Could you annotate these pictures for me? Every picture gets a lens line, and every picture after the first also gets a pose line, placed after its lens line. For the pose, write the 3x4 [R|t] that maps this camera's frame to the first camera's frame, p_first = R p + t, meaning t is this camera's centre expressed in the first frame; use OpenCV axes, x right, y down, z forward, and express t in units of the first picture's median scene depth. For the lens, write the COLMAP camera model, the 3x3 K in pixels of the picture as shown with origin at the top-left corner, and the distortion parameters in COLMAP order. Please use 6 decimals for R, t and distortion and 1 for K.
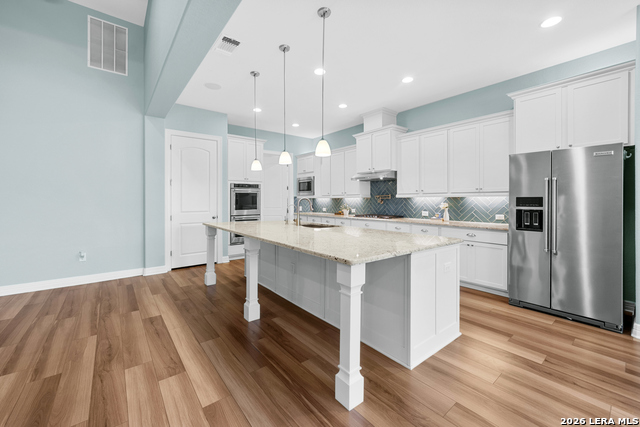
lens RADIAL K [[261.8, 0, 316.8], [0, 261.8, 200.2], [0, 0, 1]] dist [-0.003487, 0.000461]
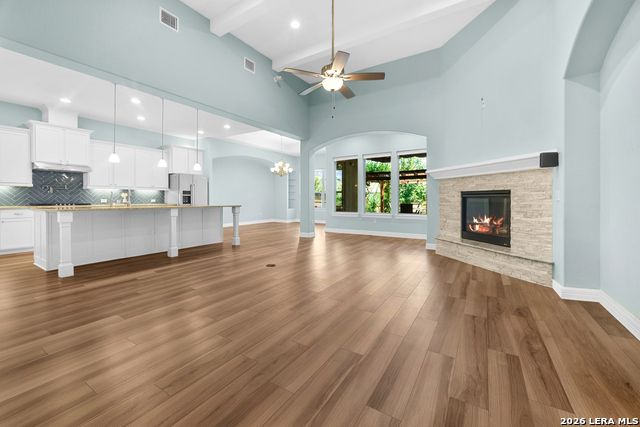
lens RADIAL K [[261.8, 0, 317.4], [0, 261.8, 201.8], [0, 0, 1]] dist [-0.003487, 0.000461]
pose [[-0.327511, -0.010629, 0.944787, -2.231084], [-0.001354, 0.999941, 0.010780, 0.072135], [-0.944846, 0.002251, -0.327506, 0.675152]]
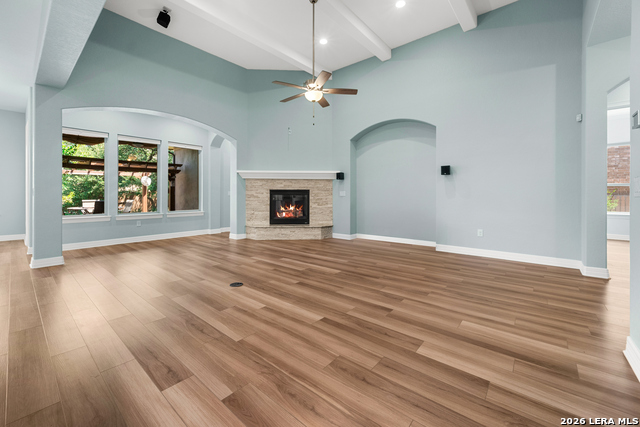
lens RADIAL K [[261.8, 0, 318.1], [0, 261.8, 196.2], [0, 0, 1]] dist [-0.003487, 0.000461]
pose [[-0.980103, -0.000627, -0.198487, -0.824223], [-0.001210, 0.999995, 0.002817, 0.073327], [0.198484, 0.003001, -0.980100, 1.609518]]
